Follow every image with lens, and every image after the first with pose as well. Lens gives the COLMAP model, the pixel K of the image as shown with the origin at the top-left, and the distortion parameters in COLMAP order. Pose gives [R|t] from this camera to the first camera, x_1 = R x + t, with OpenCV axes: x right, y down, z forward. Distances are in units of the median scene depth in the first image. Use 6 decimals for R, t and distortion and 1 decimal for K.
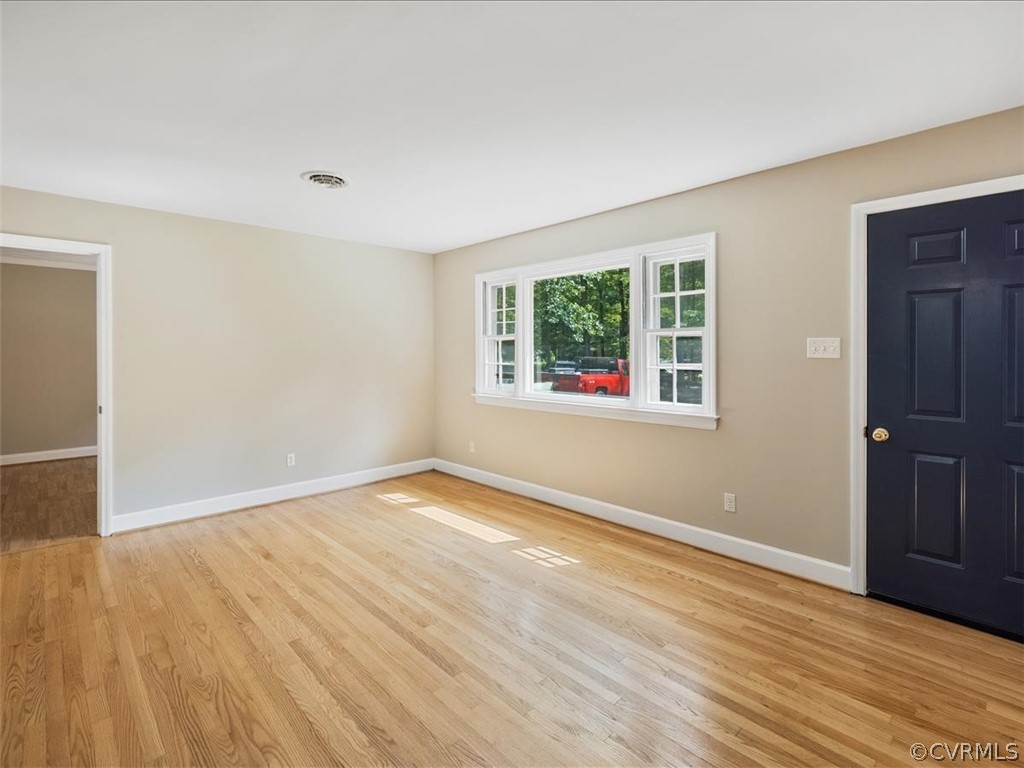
lens RADIAL K [[498.8, 0, 517.5], [0, 498.8, 351.2], [0, 0, 1]] dist [-0.001857, 0.000217]
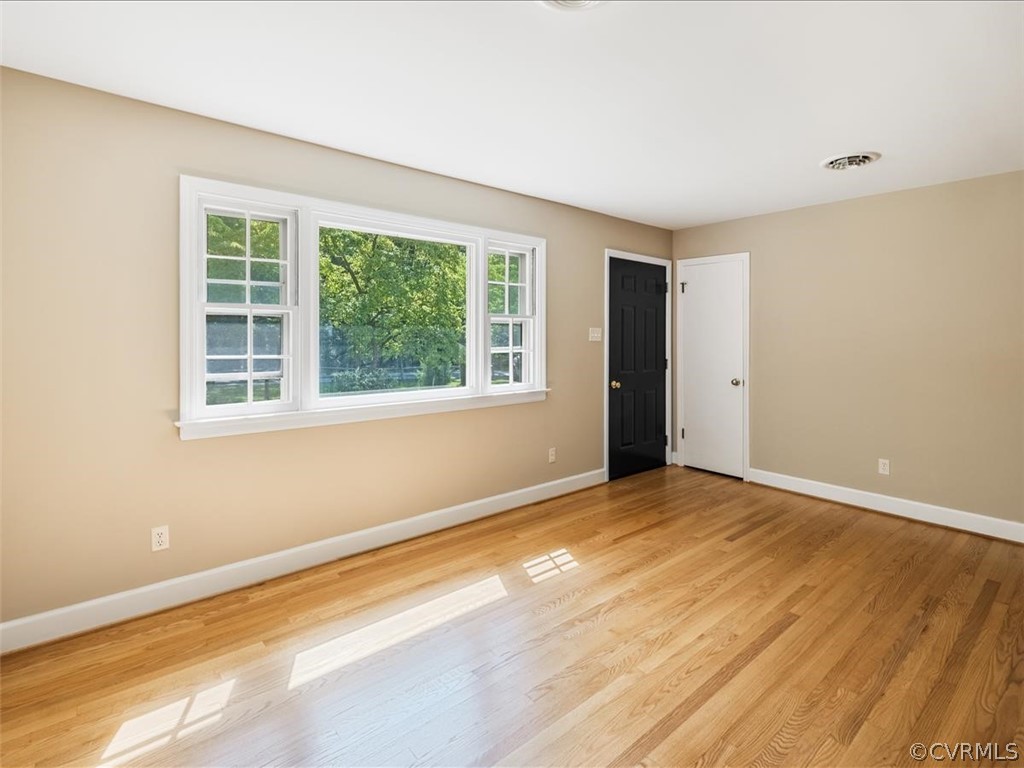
lens RADIAL K [[501.9, 0, 513.3], [0, 501.9, 333.5], [0, 0, 1]] dist [0.000321, 0.000282]
pose [[0.062744, 0.006407, 0.998009, -0.812763], [-0.008425, 0.999947, -0.005890, 0.000684], [-0.997994, -0.008039, 0.062795, 0.963261]]
